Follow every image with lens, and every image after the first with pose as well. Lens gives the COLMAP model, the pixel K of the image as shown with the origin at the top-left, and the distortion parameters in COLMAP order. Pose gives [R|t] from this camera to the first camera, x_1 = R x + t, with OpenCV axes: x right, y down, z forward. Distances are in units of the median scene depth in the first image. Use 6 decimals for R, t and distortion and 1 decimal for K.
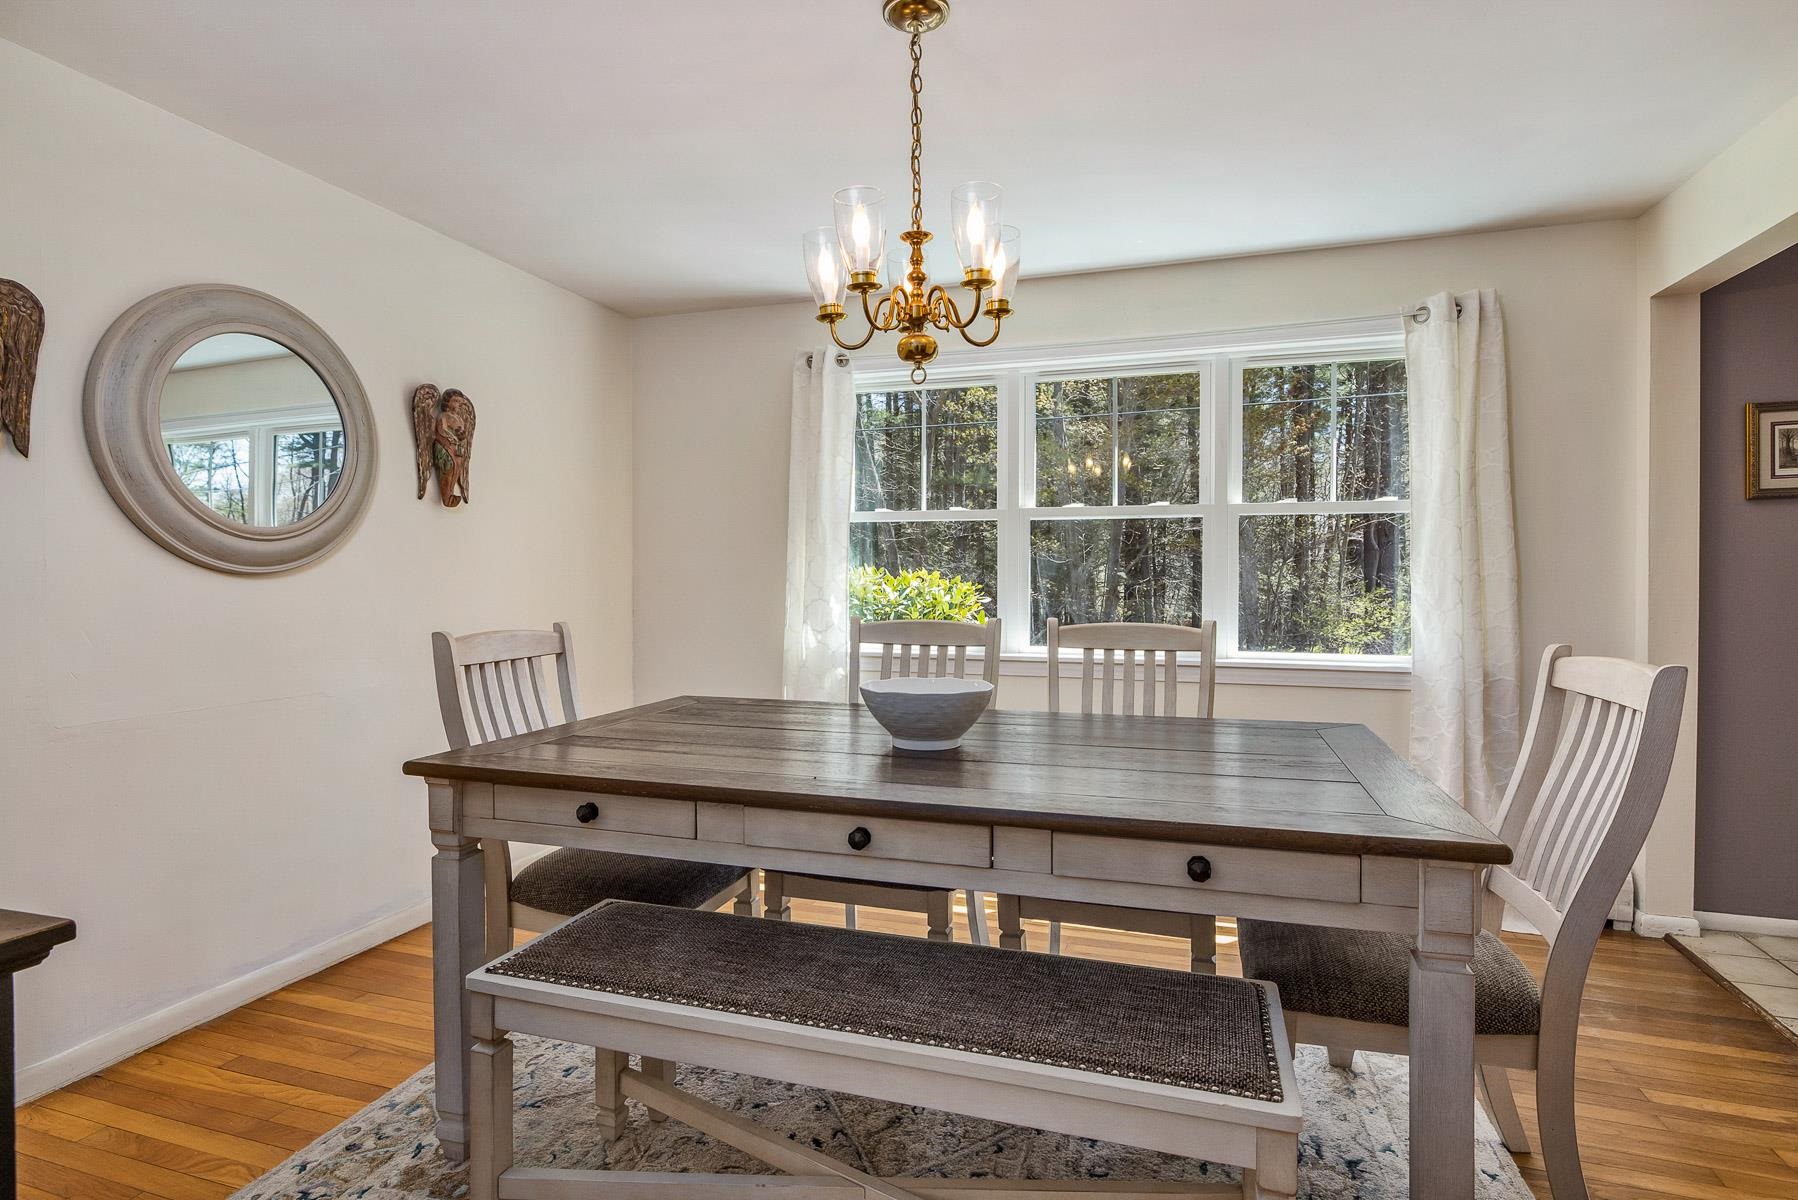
lens RADIAL K [[909.8, 0, 899.4], [0, 909.8, 594.2], [0, 0, 1]] dist [-0.011873, -0.000680]
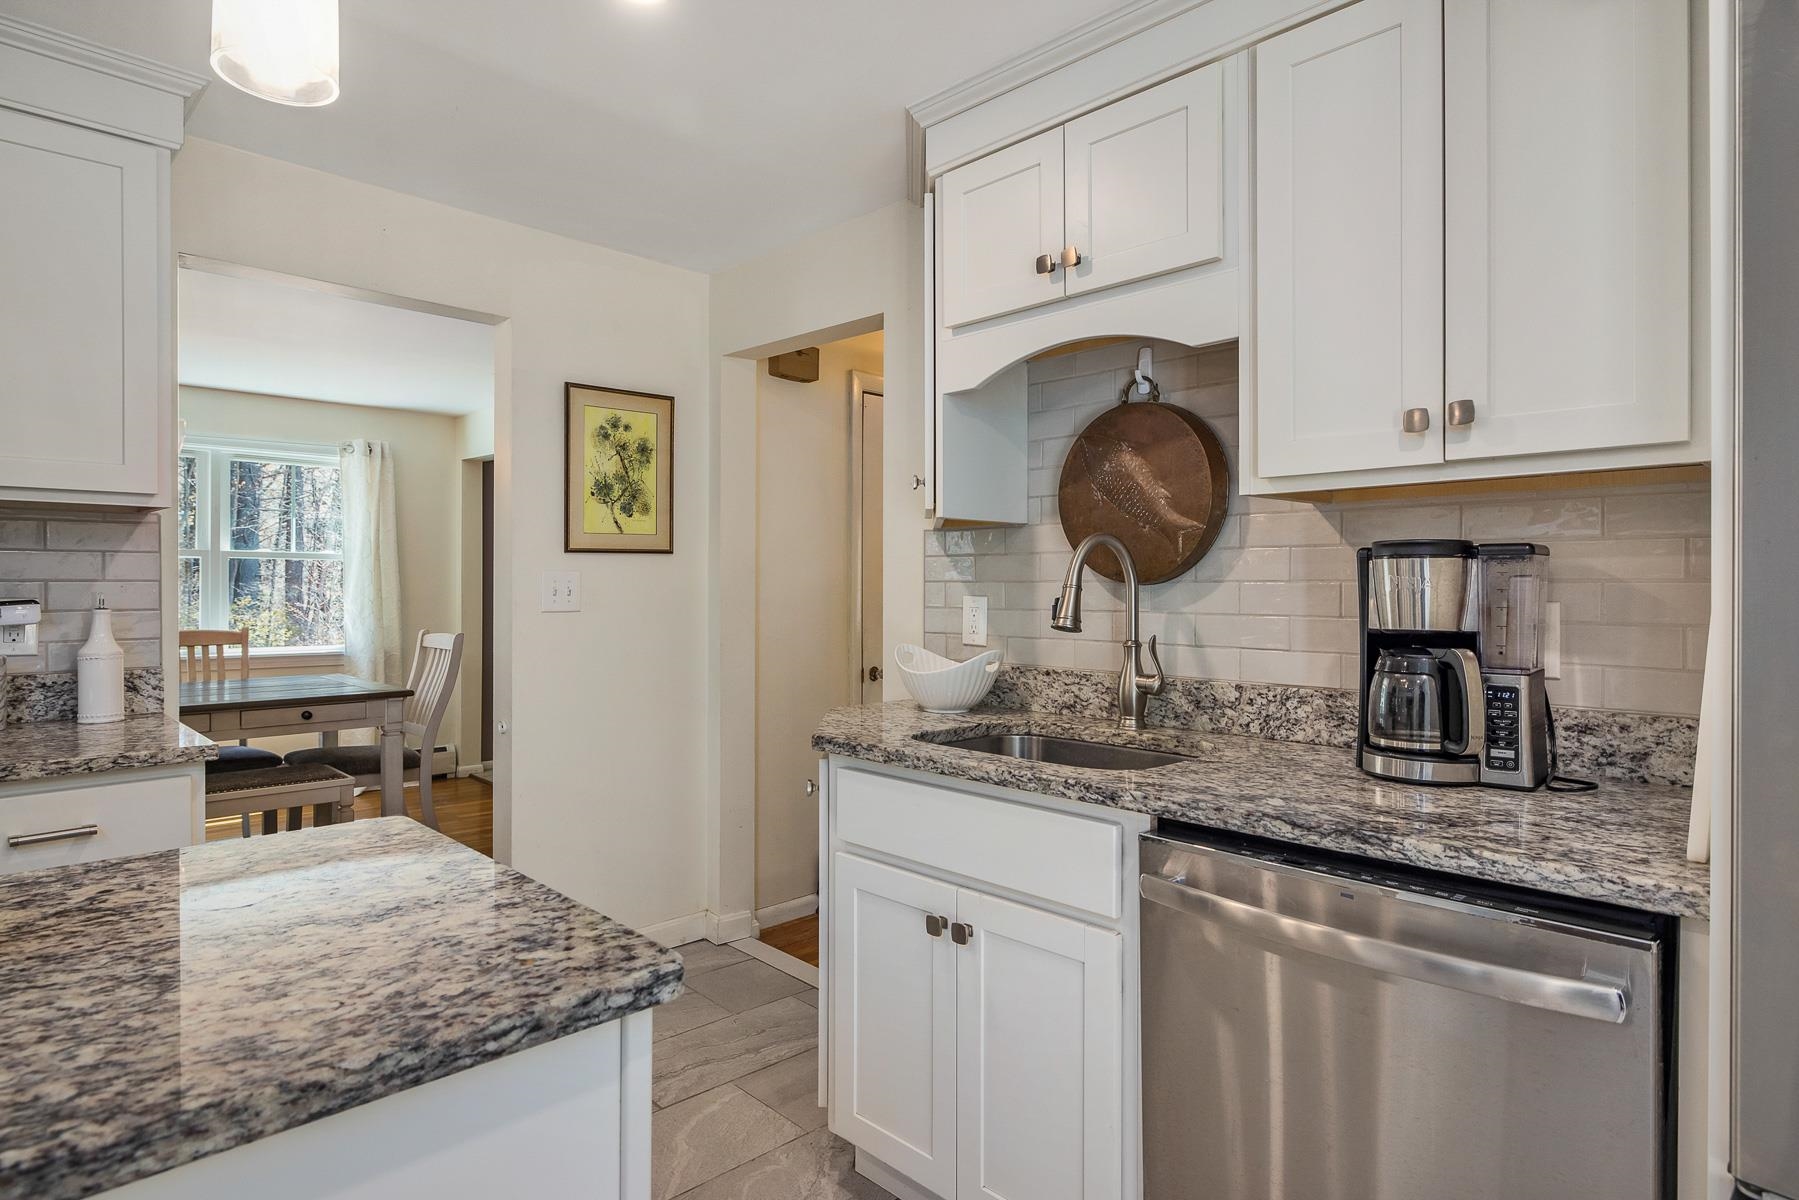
lens RADIAL K [[977.7, 0, 901.7], [0, 977.7, 596.3], [0, 0, 1]] dist [-0.000560, -0.000019]
pose [[0.456096, -0.000113, 0.889930, -0.643230], [0.005212, 0.999983, -0.002544, -0.015050], [-0.889915, 0.005799, 0.456089, -0.843215]]
